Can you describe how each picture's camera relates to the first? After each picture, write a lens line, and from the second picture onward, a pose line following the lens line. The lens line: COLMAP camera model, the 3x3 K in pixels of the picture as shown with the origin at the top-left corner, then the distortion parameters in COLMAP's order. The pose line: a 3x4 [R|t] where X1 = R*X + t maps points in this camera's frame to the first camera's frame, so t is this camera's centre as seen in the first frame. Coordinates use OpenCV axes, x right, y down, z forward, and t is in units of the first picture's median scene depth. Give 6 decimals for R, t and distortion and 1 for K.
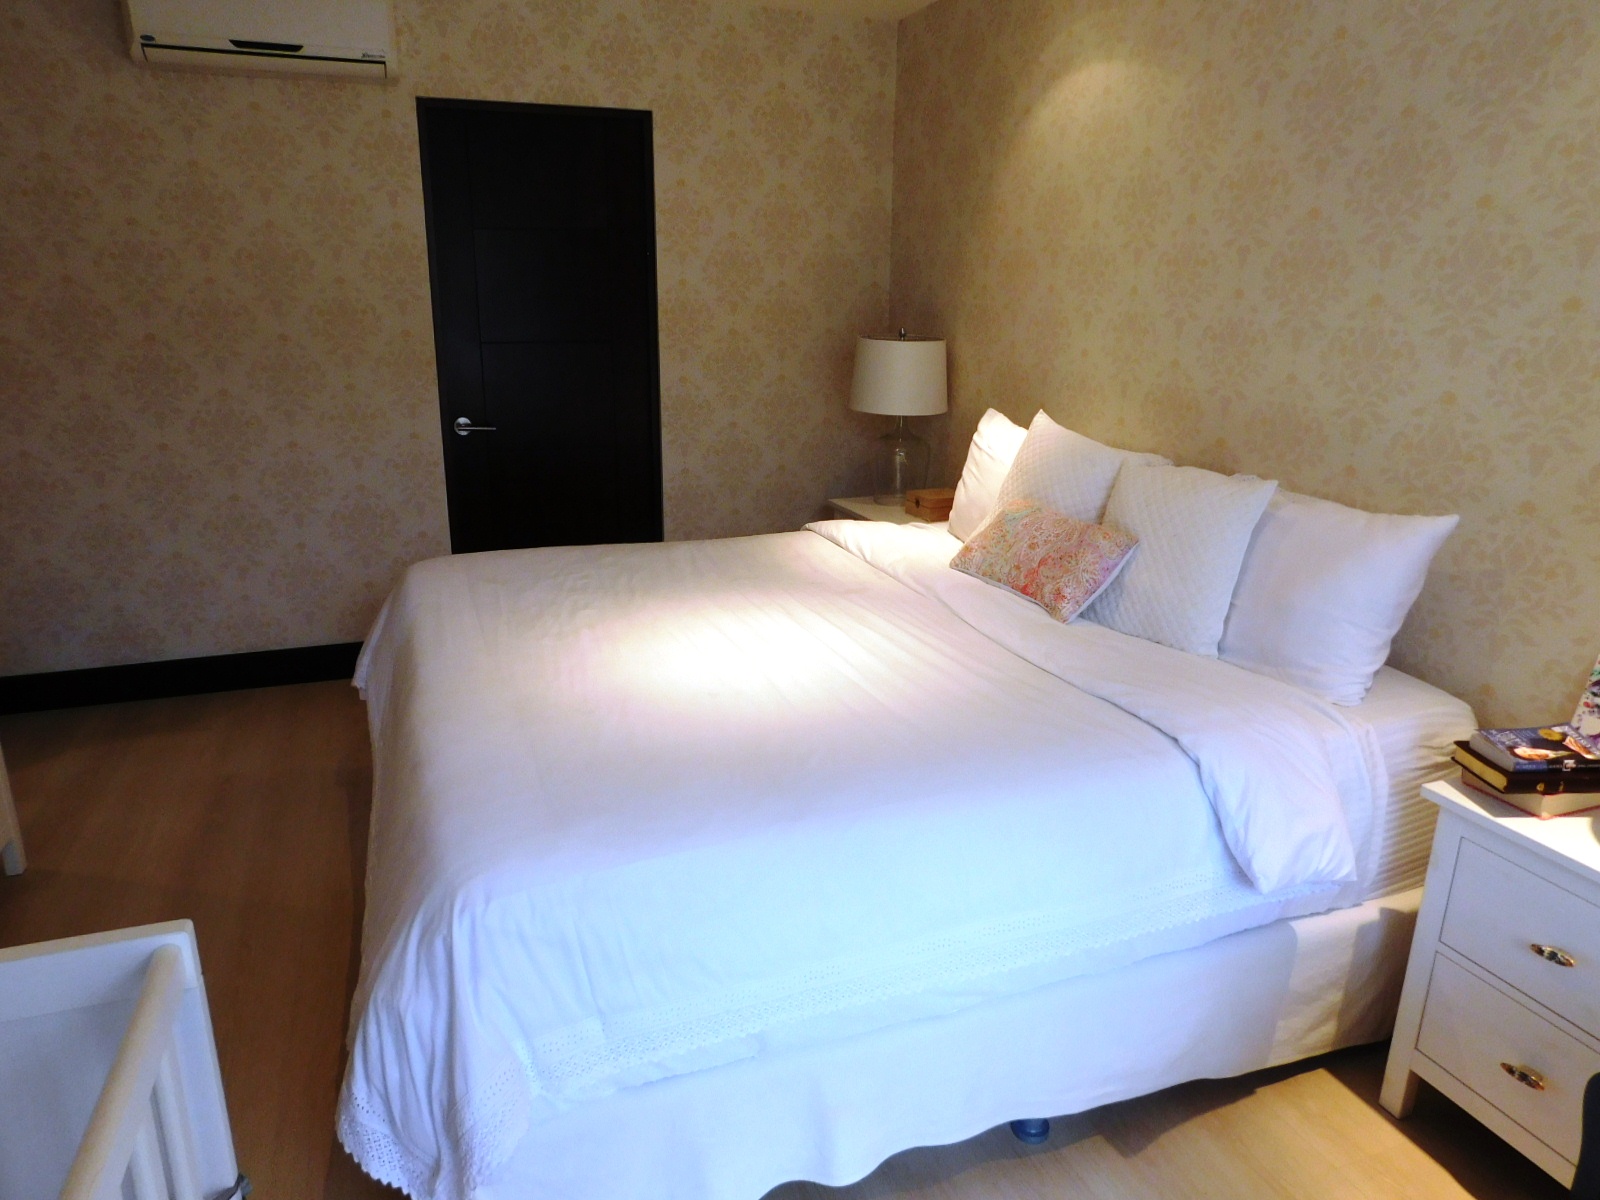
lens RADIAL K [[1052.4, 0, 804.9], [0, 1052.4, 597.4], [0, 0, 1]] dist [0.002021, 0.003182]
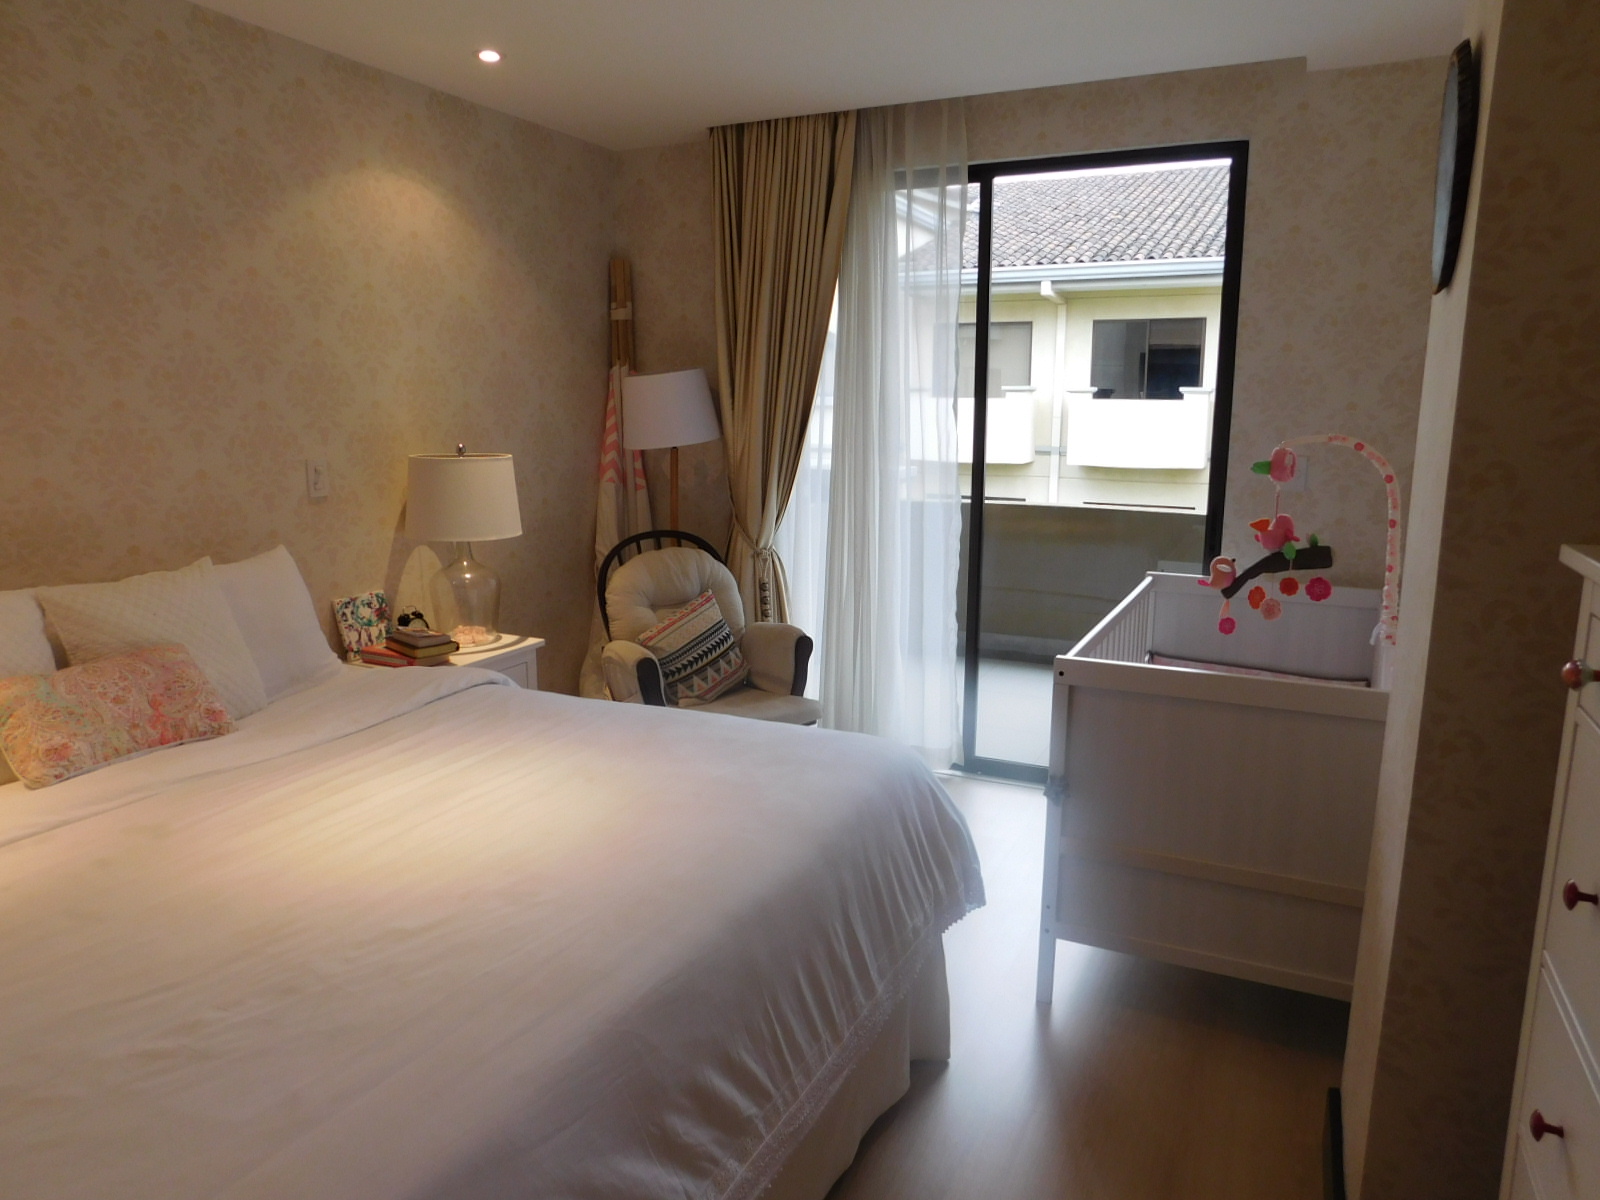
lens RADIAL K [[1052.4, 0, 805.2], [0, 1052.4, 602.2], [0, 0, 1]] dist [0.002021, 0.003182]
pose [[-0.679817, -0.152719, 0.717305, -0.770823], [0.199994, 0.902403, 0.381670, -0.341518], [-0.705586, 0.402922, -0.582926, 1.109261]]
